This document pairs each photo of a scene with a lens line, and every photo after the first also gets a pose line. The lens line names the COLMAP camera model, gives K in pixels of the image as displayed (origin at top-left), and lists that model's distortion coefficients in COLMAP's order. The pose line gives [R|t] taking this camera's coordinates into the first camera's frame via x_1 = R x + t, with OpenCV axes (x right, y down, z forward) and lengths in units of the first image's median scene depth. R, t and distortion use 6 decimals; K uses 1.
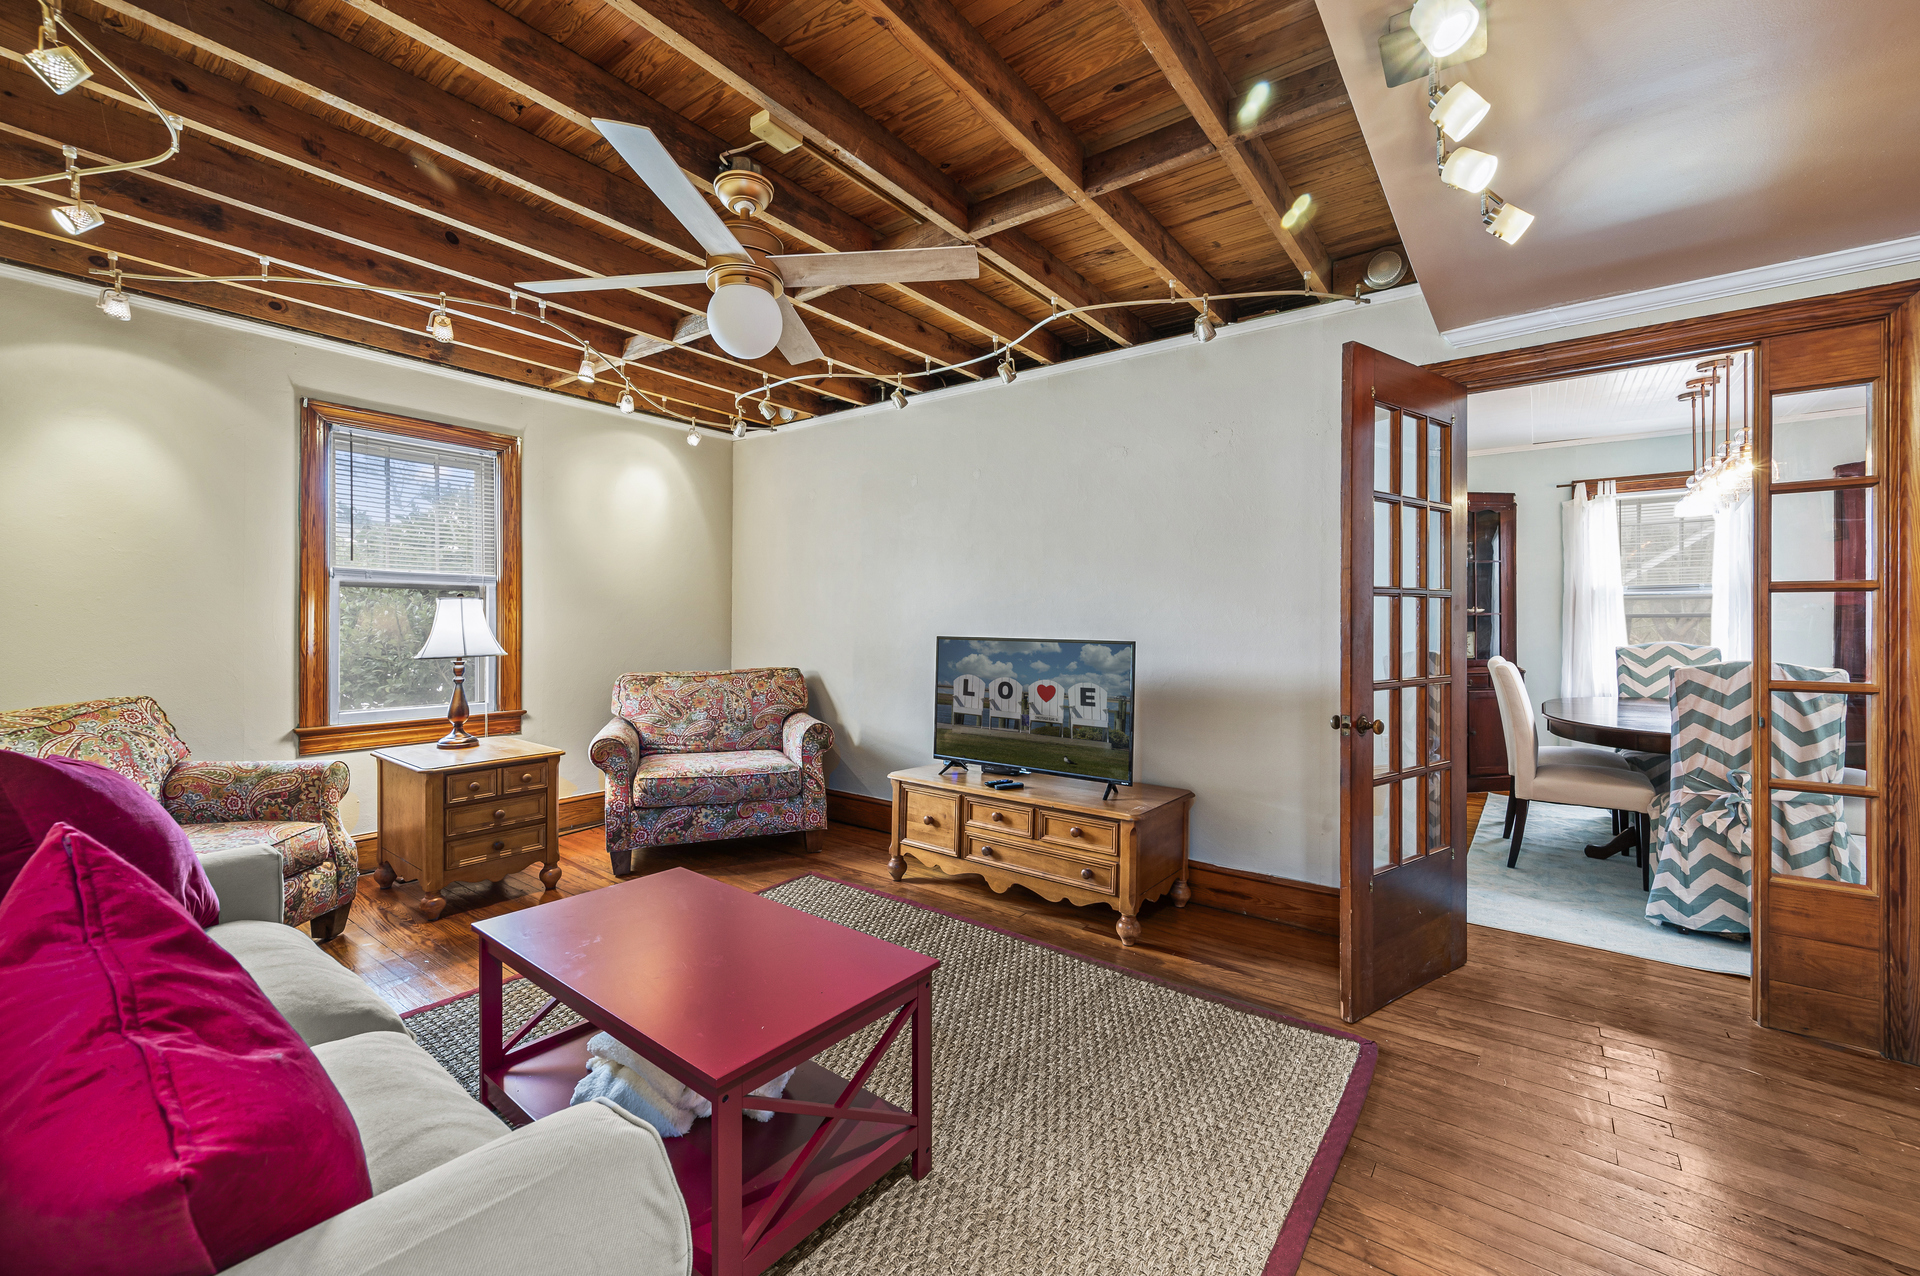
lens RADIAL K [[761.0, 0, 963.0], [0, 761.0, 623.2], [0, 0, 1]] dist [0.001230, 0.000168]
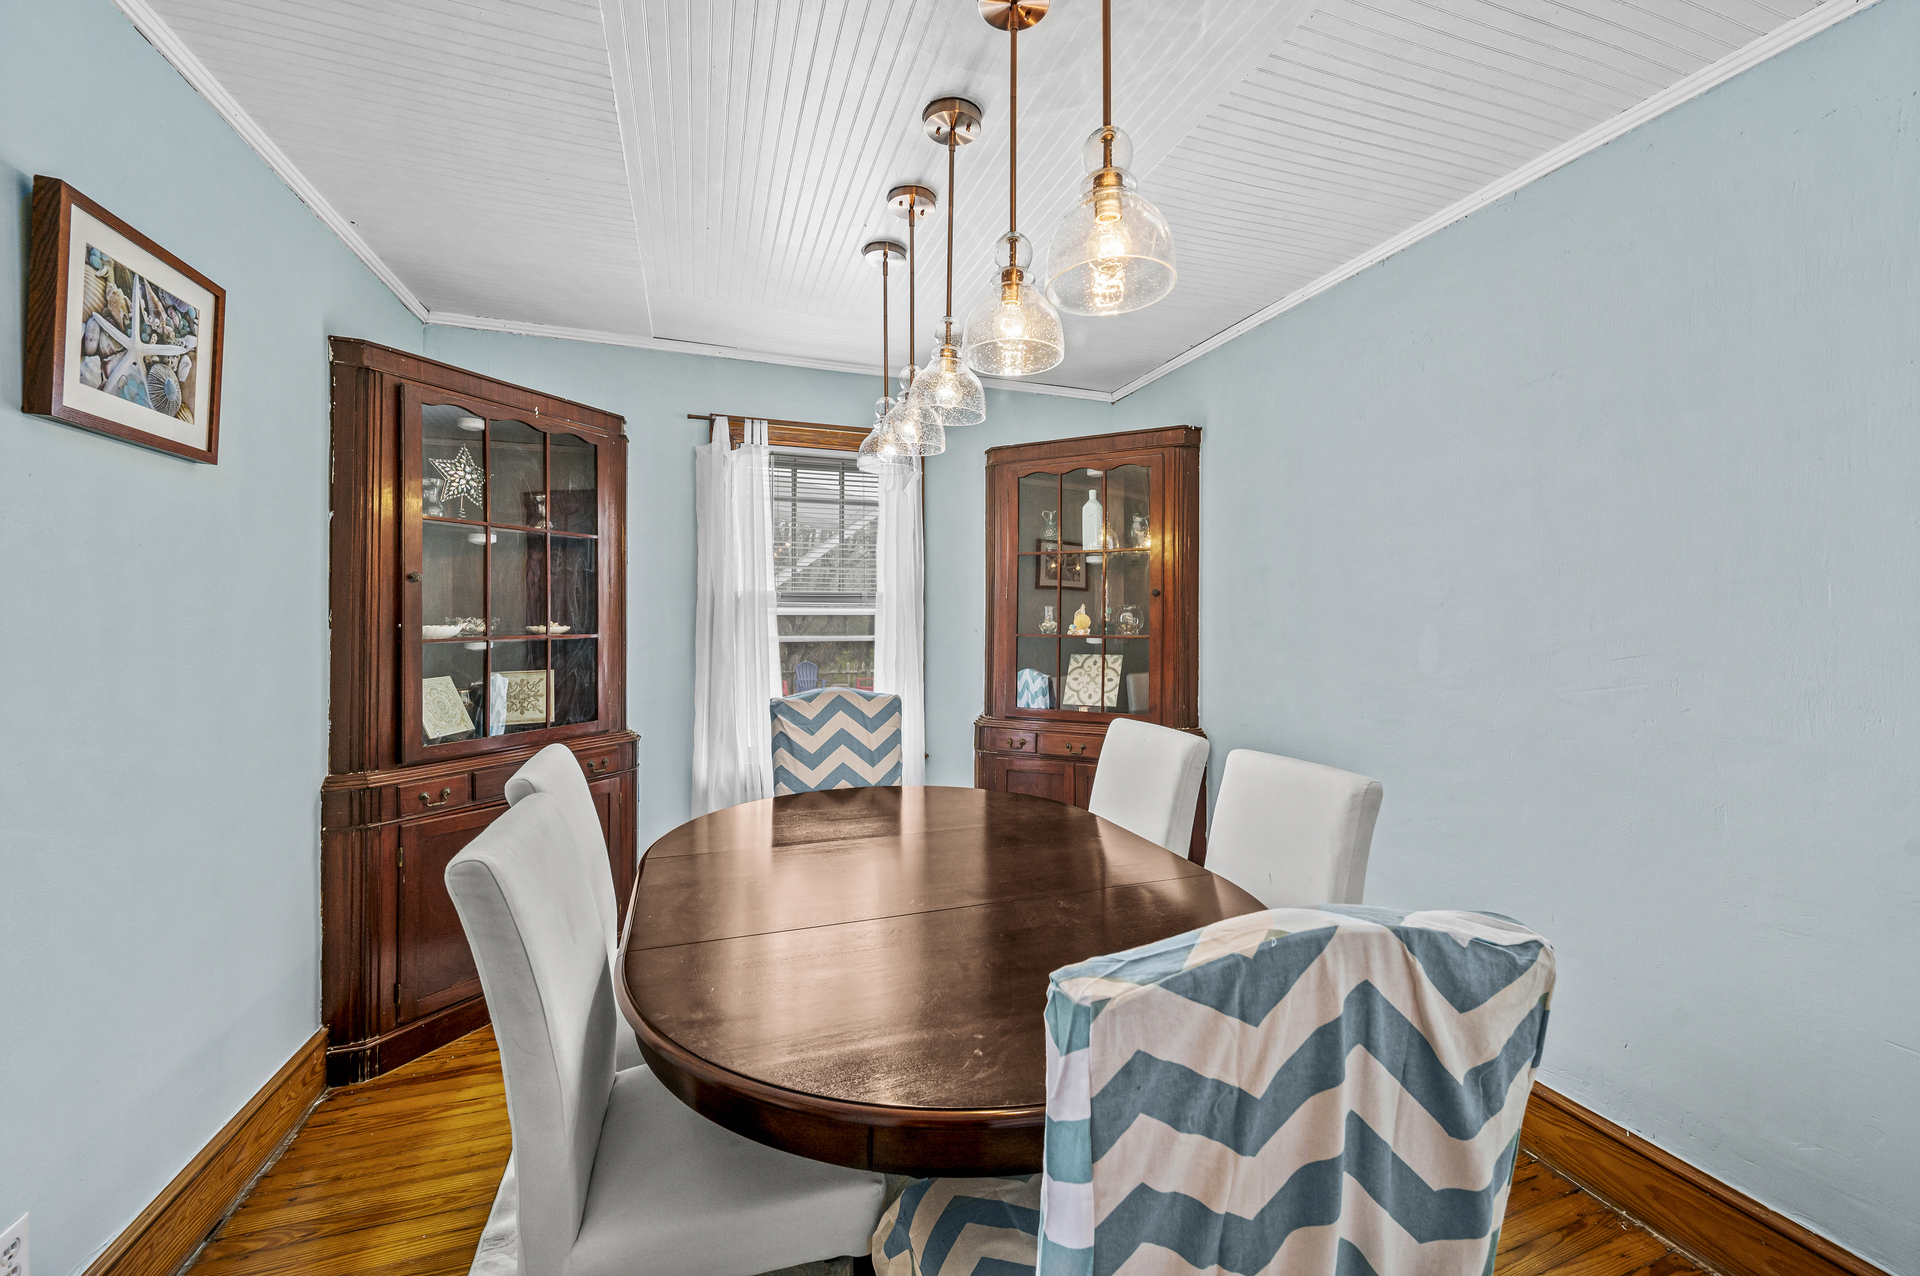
lens RADIAL K [[761.0, 0, 963.0], [0, 761.0, 623.2], [0, 0, 1]] dist [0.001230, 0.000168]
pose [[0.555205, 0.007307, 0.831682, 0.277448], [-0.003263, 0.999973, -0.006607, -0.012297], [-0.831707, 0.000954, 0.555213, 0.337372]]
